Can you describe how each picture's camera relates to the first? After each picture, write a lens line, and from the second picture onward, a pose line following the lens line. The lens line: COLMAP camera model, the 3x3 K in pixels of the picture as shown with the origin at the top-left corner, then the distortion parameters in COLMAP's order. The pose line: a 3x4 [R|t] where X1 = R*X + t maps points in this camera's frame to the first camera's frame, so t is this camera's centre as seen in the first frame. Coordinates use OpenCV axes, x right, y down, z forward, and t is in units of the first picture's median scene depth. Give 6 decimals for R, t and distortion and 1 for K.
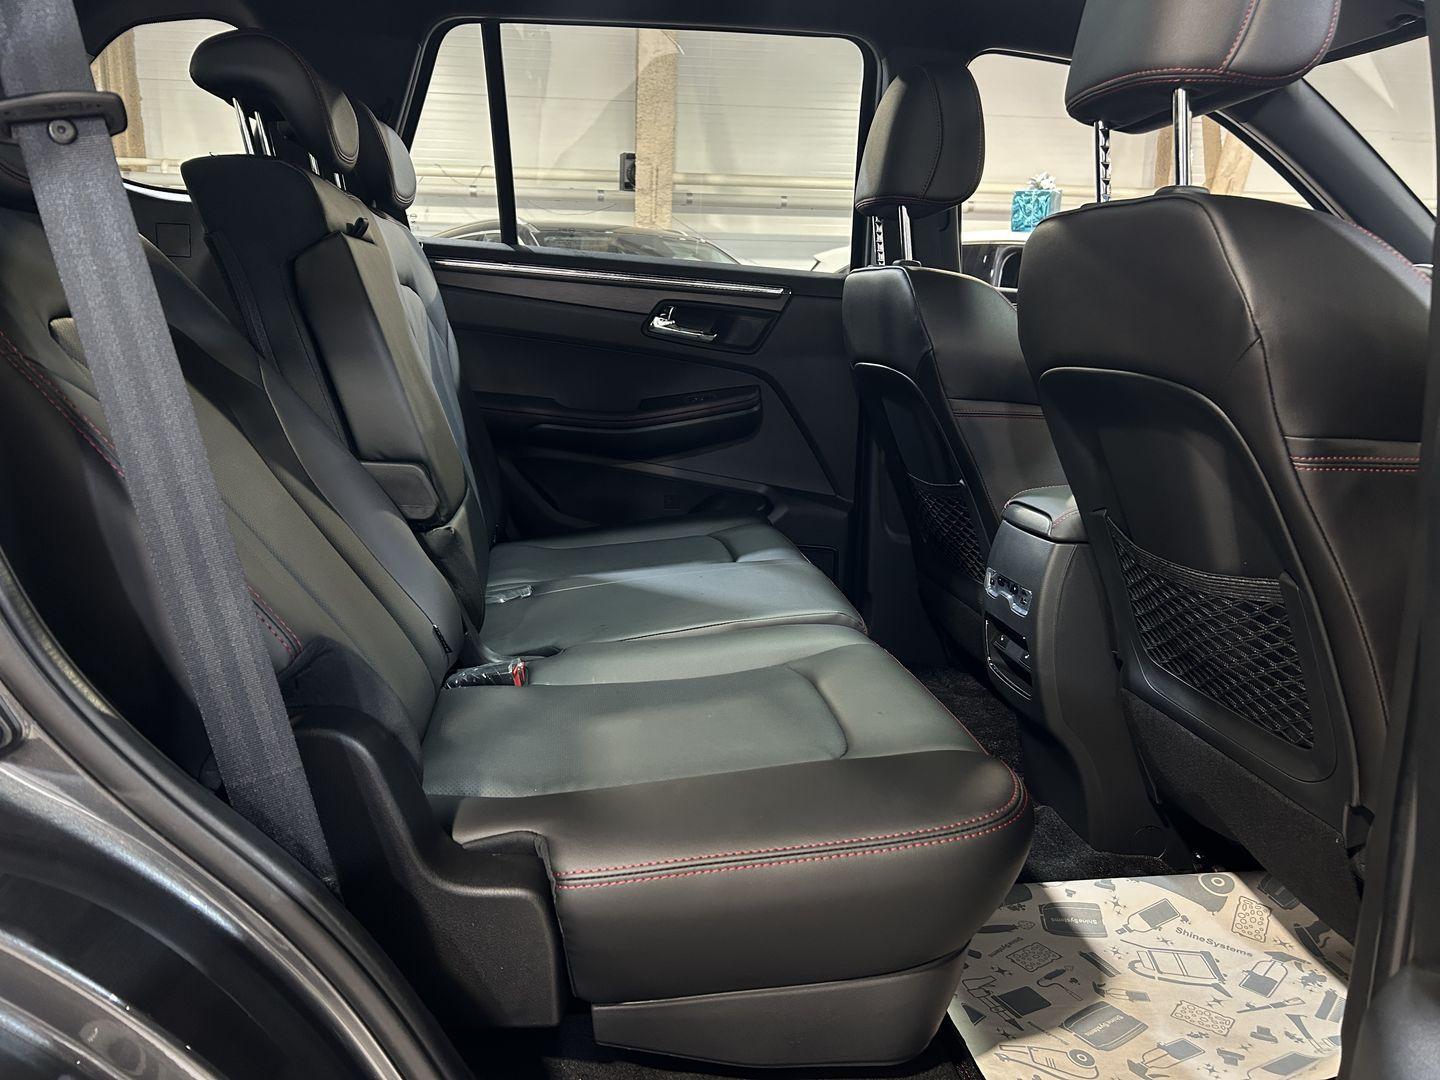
lens RADIAL K [[1093.6, 0, 721.4], [0, 1093.6, 531.4], [0, 0, 1]] dist [0.004962, -0.003167]
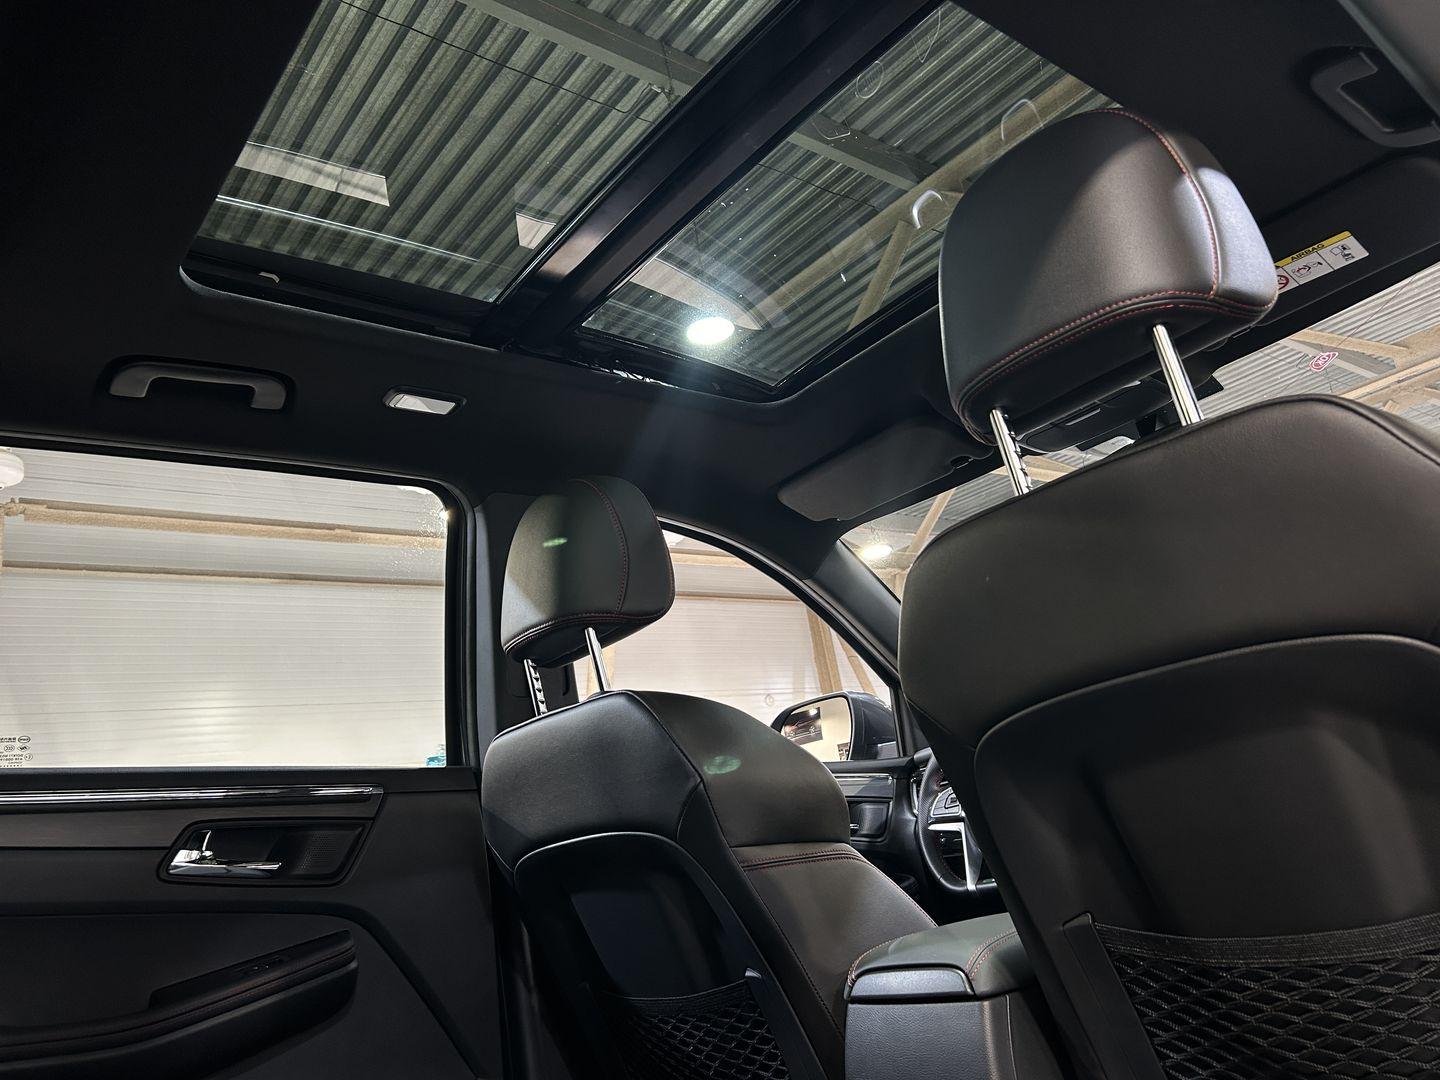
lens RADIAL K [[1102.9, 0, 718.5], [0, 1102.9, 477.6], [0, 0, 1]] dist [-0.003774, -0.001989]
pose [[0.845153, 0.035016, 0.533376, -0.150804], [0.259884, 0.845054, -0.467273, 0.008718], [-0.467093, 0.533533, 0.705100, 0.264549]]
